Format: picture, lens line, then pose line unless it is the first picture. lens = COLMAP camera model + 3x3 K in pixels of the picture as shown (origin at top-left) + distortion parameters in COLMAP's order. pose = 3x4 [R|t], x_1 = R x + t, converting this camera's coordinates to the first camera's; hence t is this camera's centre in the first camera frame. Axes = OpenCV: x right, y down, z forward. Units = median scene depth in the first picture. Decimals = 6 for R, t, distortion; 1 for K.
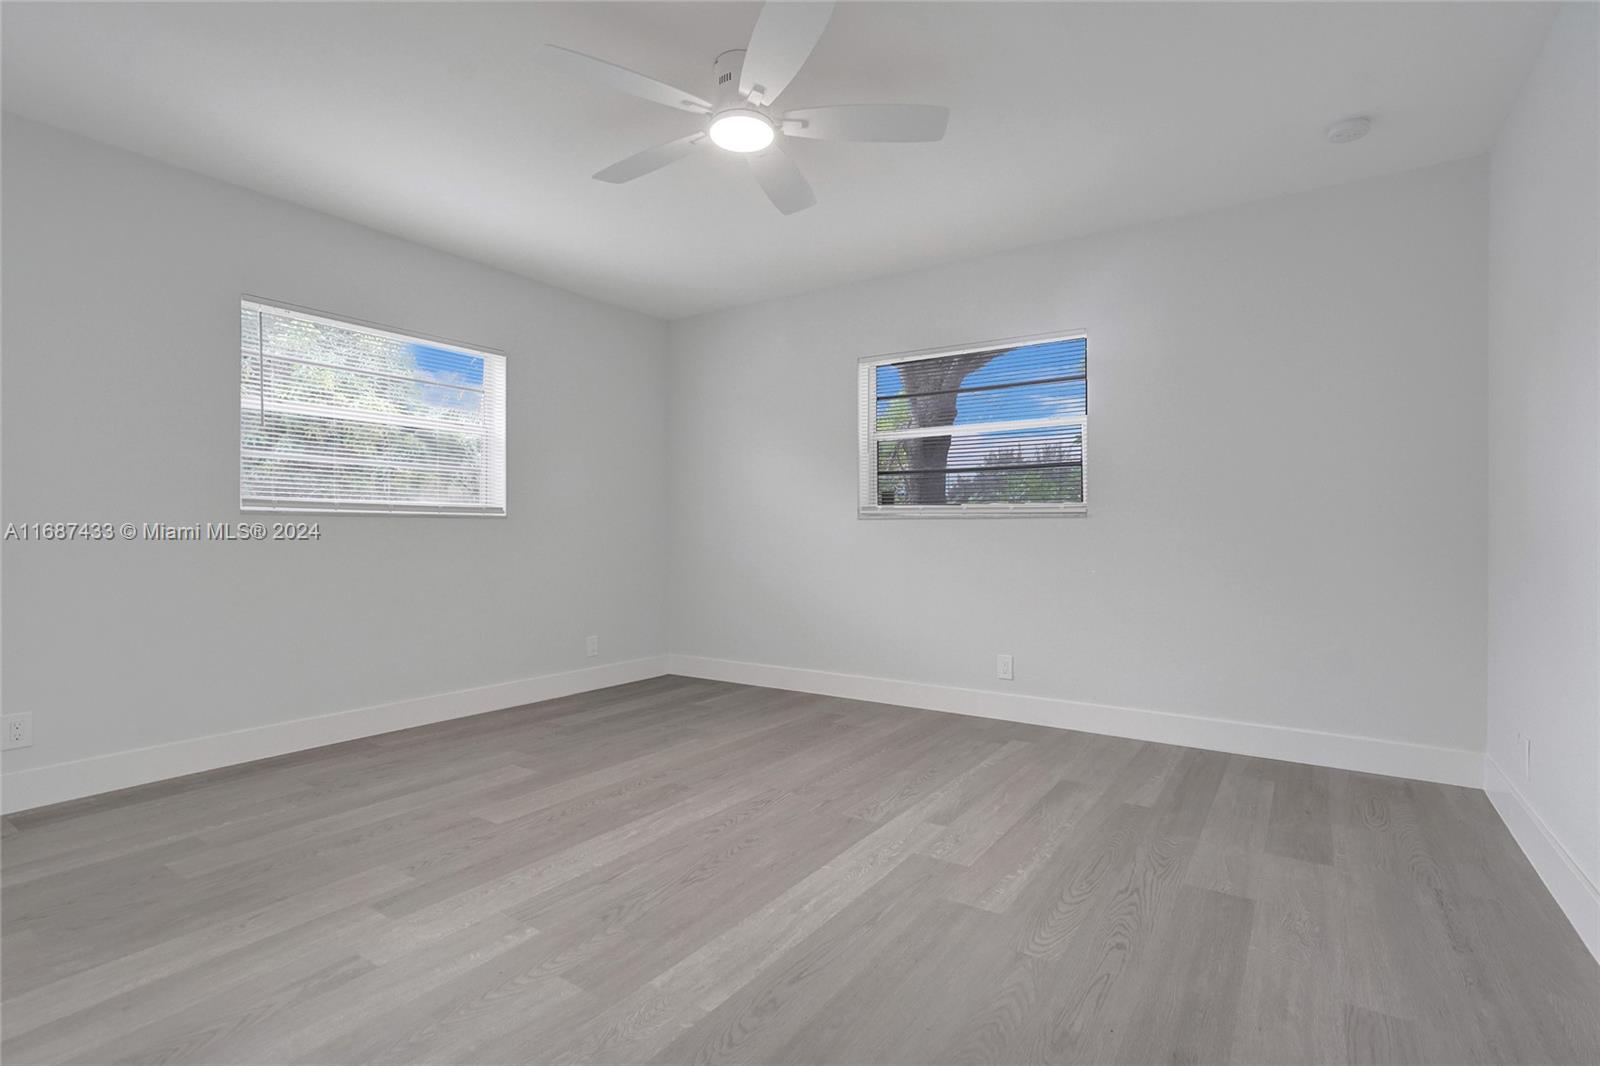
lens RADIAL K [[764.7, 0, 793.8], [0, 764.7, 534.8], [0, 0, 1]] dist [-0.033788, 0.014015]
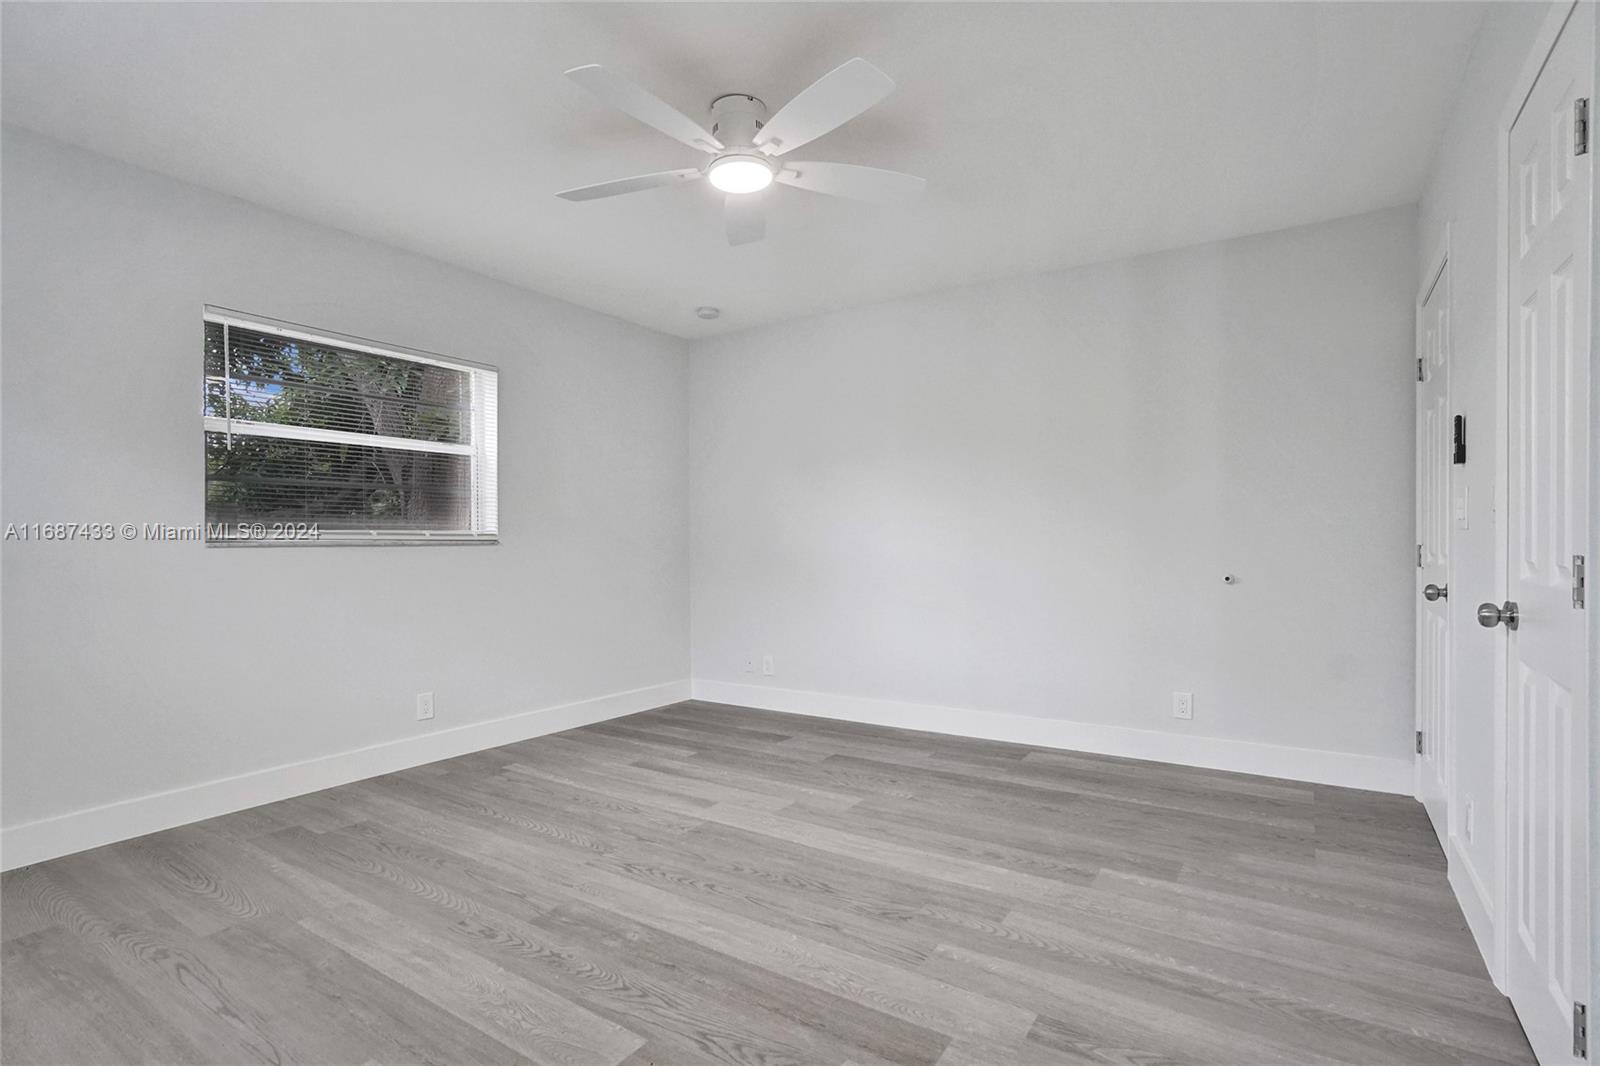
lens RADIAL K [[764.7, 0, 797.7], [0, 764.7, 538.1], [0, 0, 1]] dist [-0.033788, 0.014015]
pose [[-0.014900, 0.005110, 0.999876, -1.061061], [0.001798, 0.999985, -0.005084, -0.040902], [-0.999887, 0.001722, -0.014909, 0.906918]]
